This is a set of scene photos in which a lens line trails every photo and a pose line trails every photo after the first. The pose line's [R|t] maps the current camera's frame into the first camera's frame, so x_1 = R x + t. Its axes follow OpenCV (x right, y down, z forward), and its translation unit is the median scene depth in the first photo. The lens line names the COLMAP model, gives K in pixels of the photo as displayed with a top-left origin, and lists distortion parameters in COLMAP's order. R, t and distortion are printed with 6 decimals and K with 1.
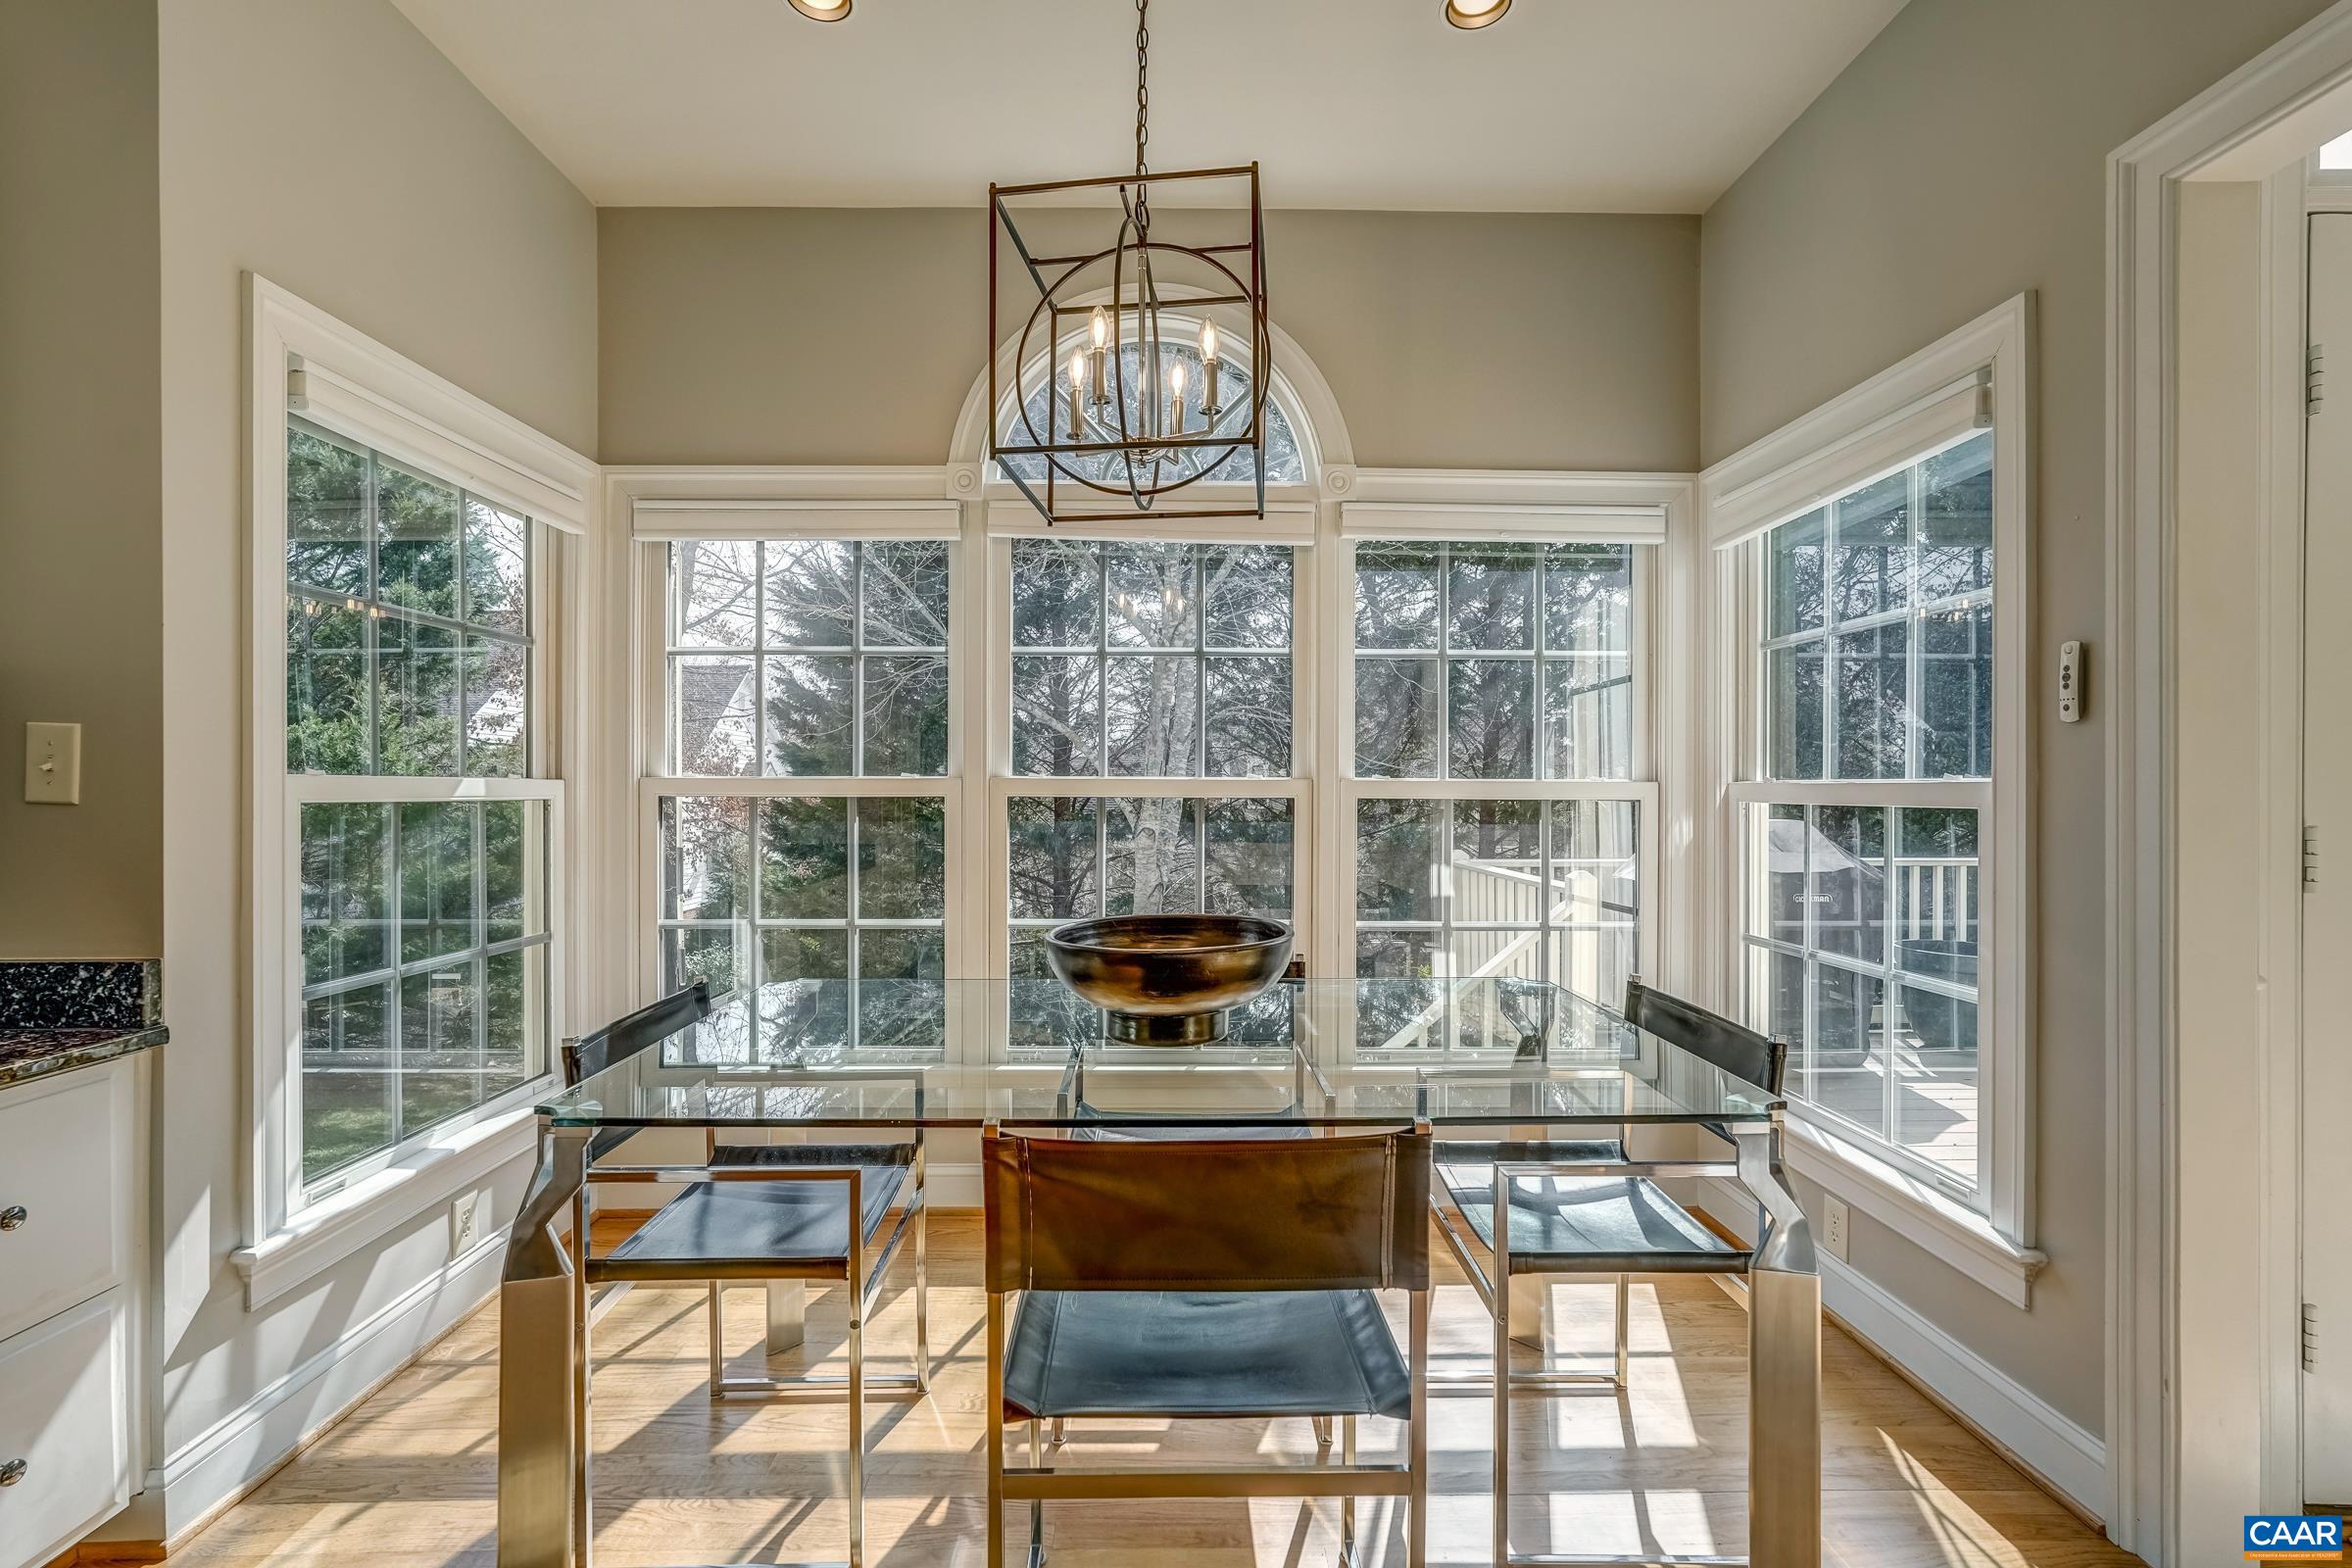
lens RADIAL K [[1043.3, 0, 1167.0], [0, 1043.3, 795.4], [0, 0, 1]] dist [-0.010592, 0.006859]
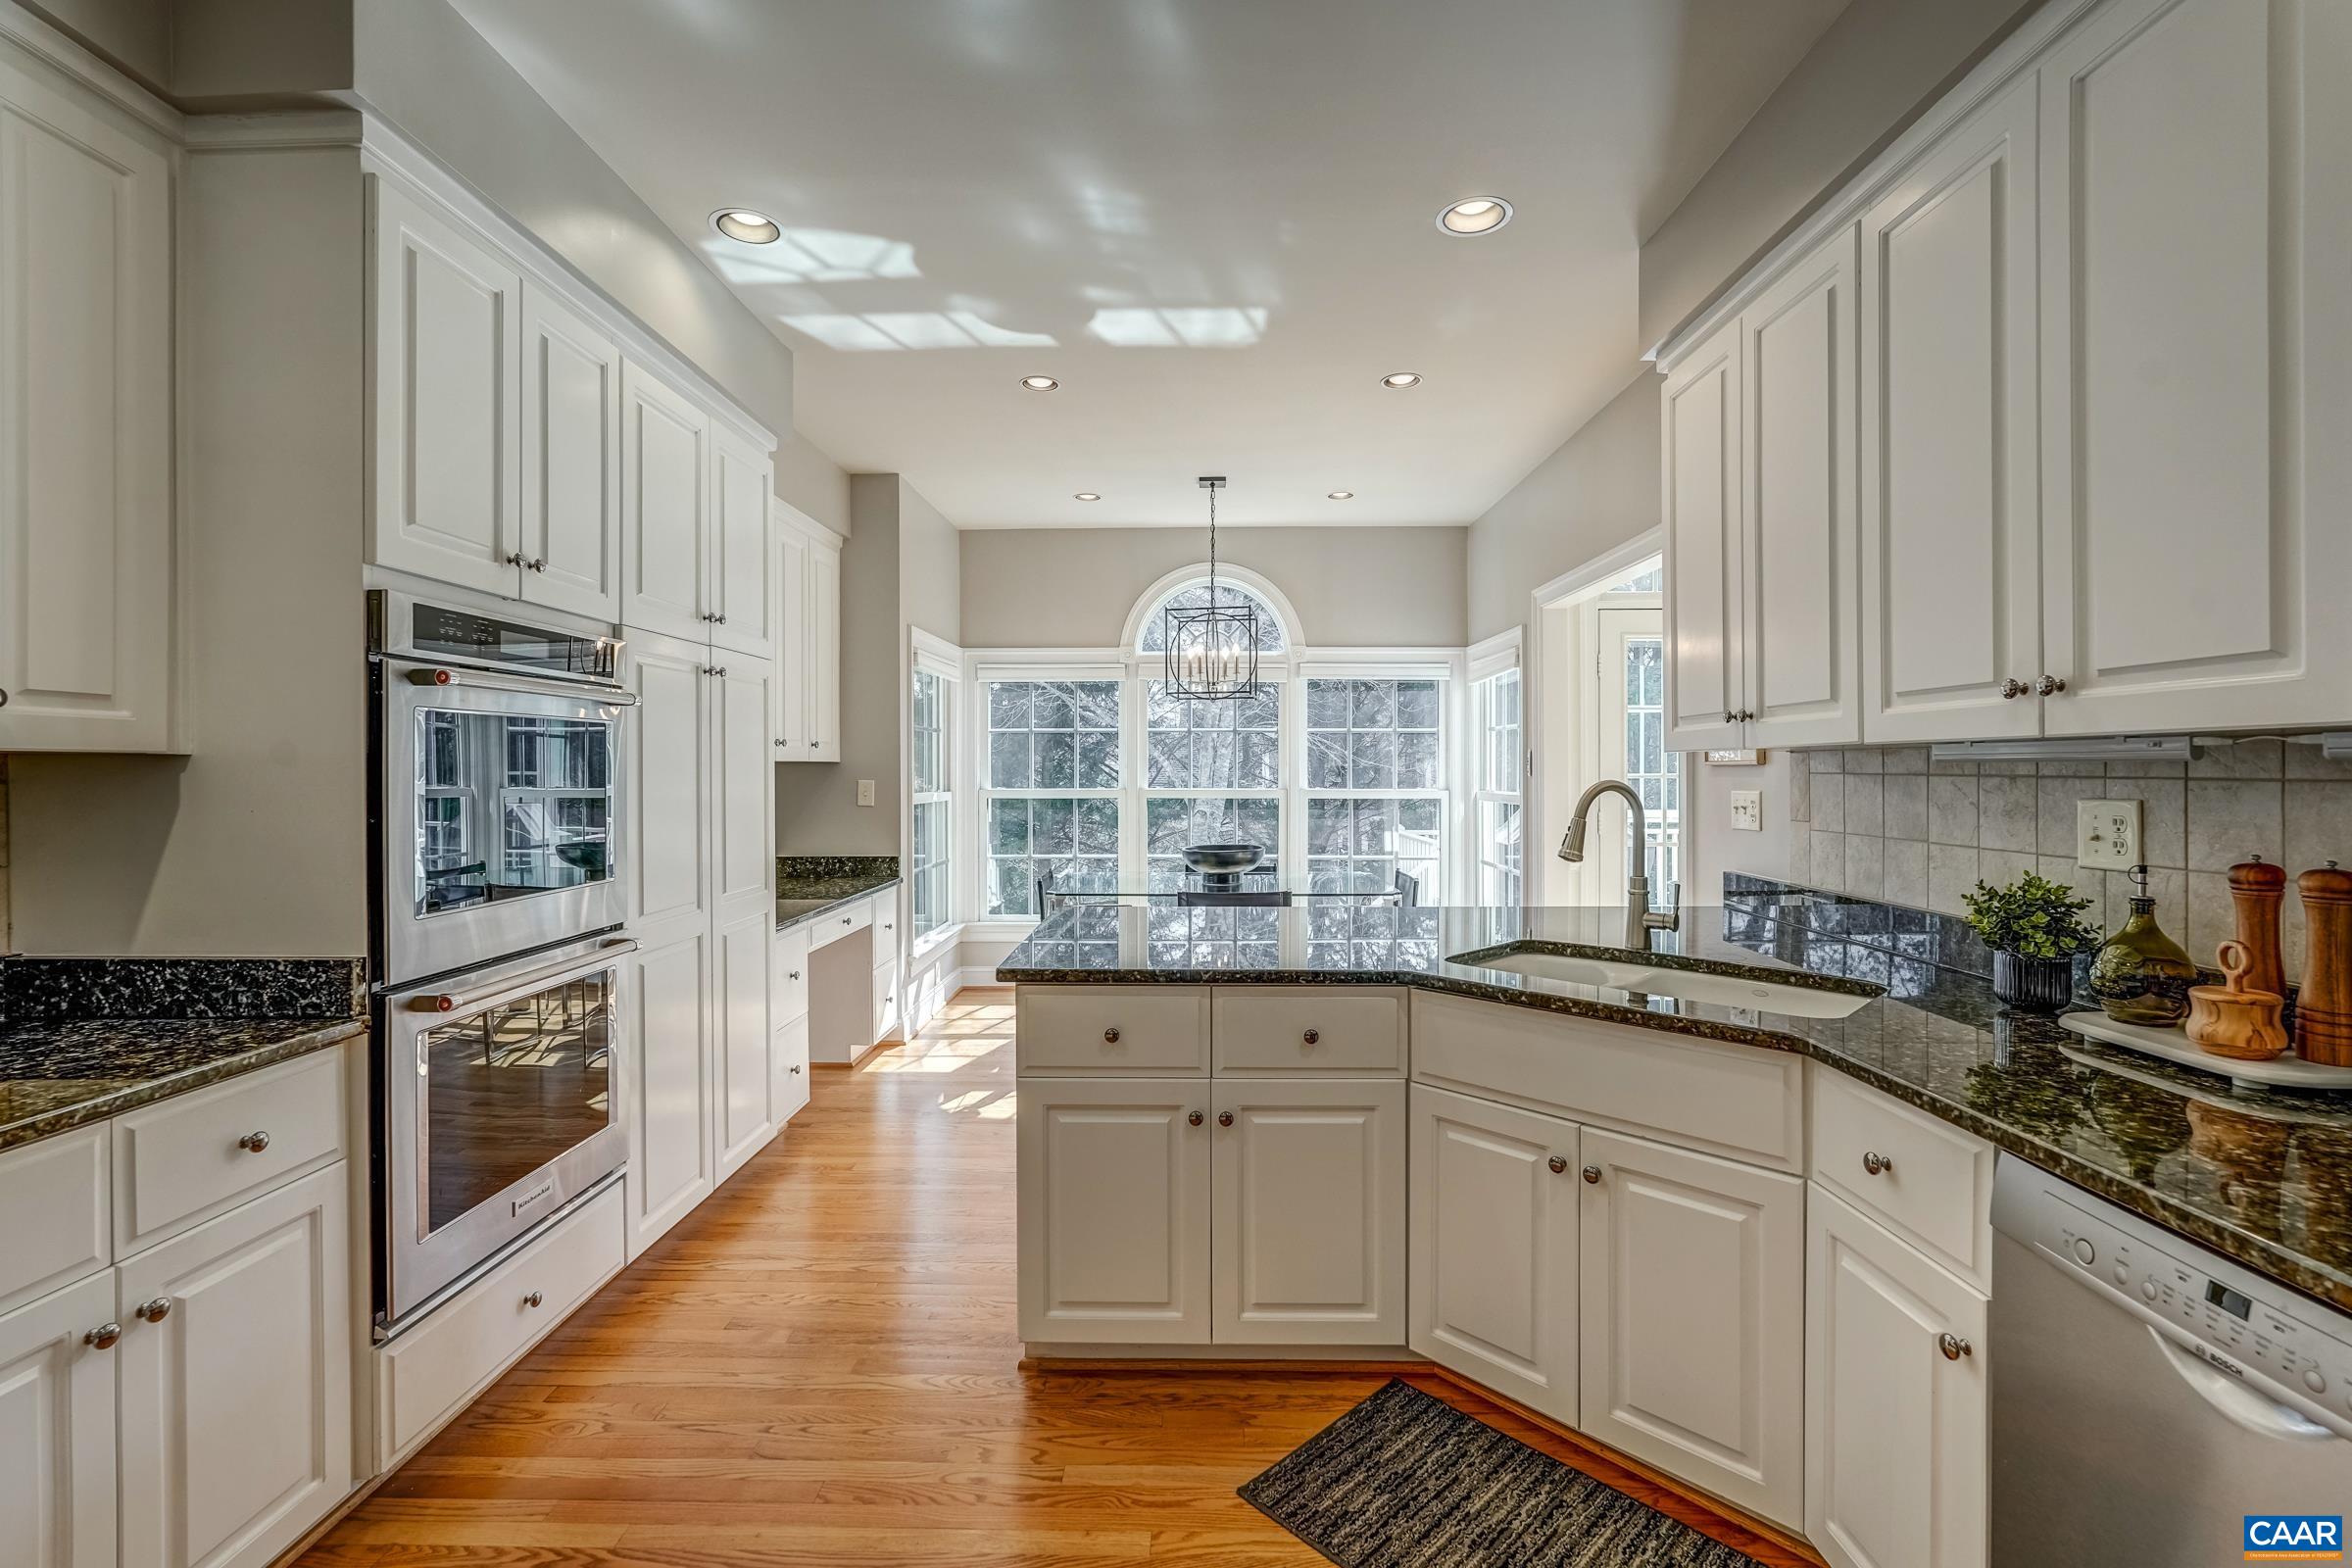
lens RADIAL K [[1043.3, 0, 1170.7], [0, 1043.3, 770.4], [0, 0, 1]] dist [-0.010592, 0.006859]
pose [[0.999442, -0.003156, -0.033250, -0.030762], [0.002910, 0.999968, -0.007446, -0.041497], [0.033272, 0.007346, 0.999419, -1.207221]]
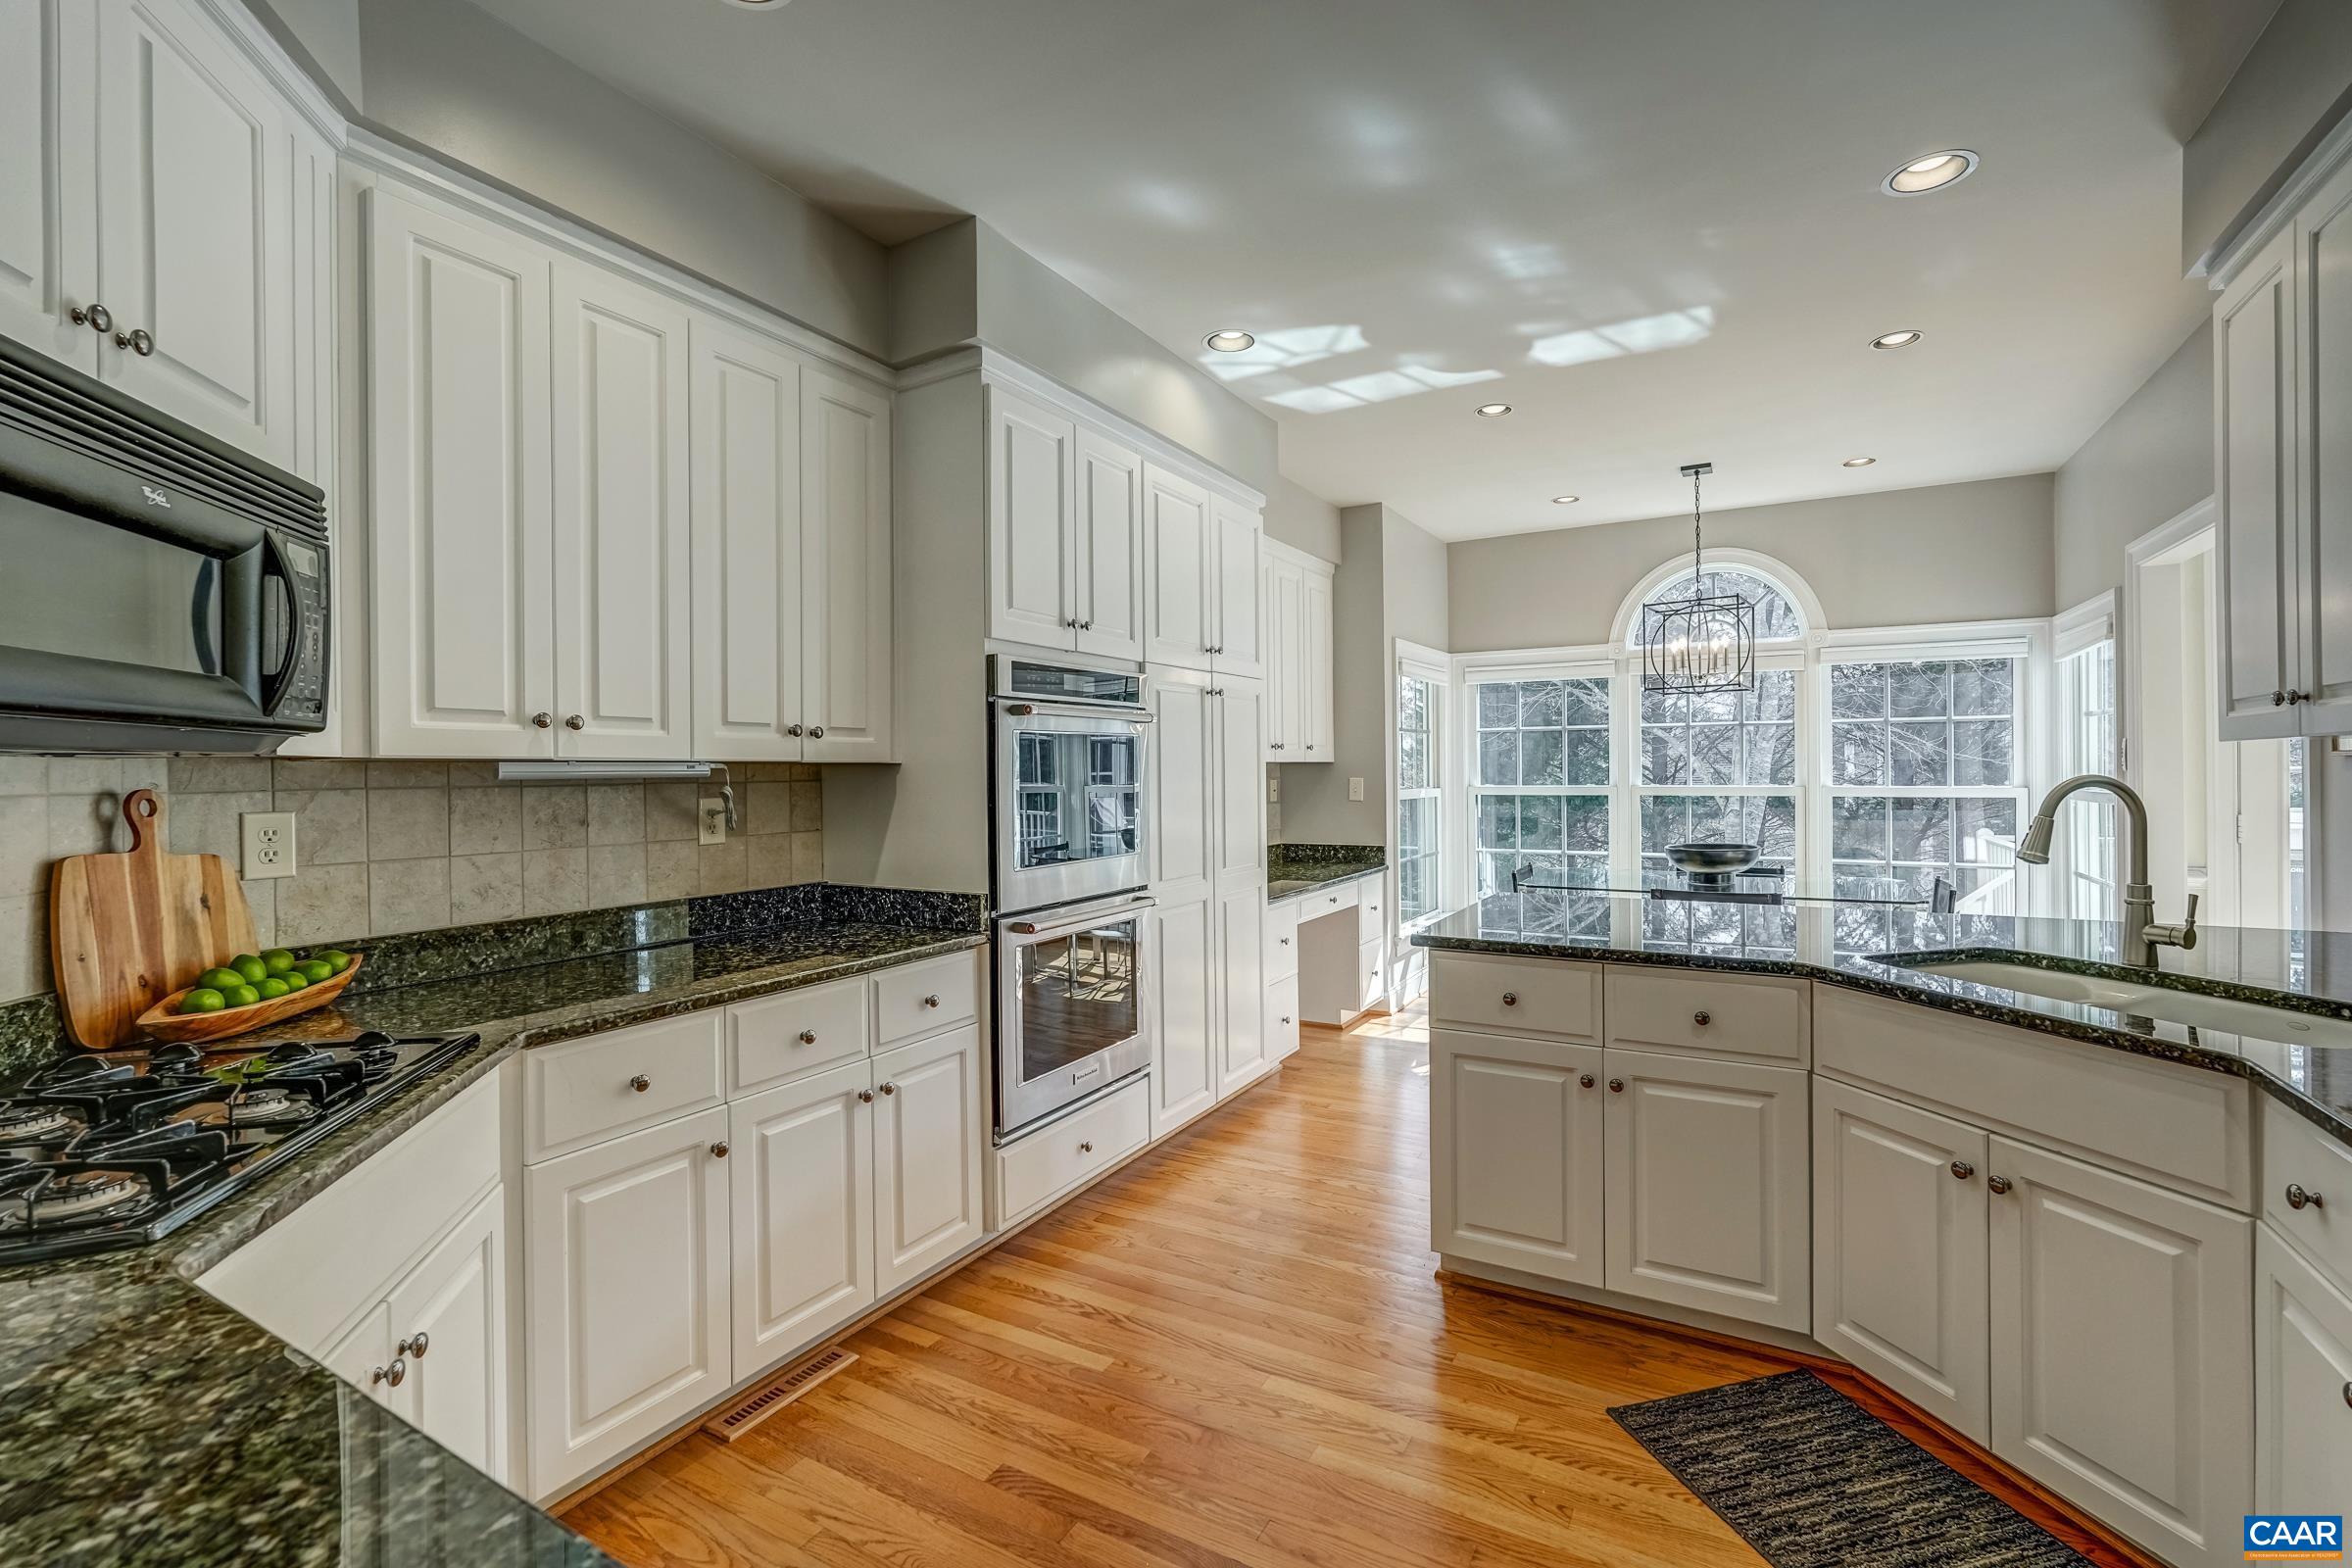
lens RADIAL K [[1043.3, 0, 1177.8], [0, 1043.3, 764.6], [0, 0, 1]] dist [-0.010592, 0.006859]
pose [[0.862627, -0.012739, -0.505681, 0.110428], [0.006721, 0.999883, -0.013725, -0.040228], [0.505797, 0.008441, 0.862612, -1.346829]]
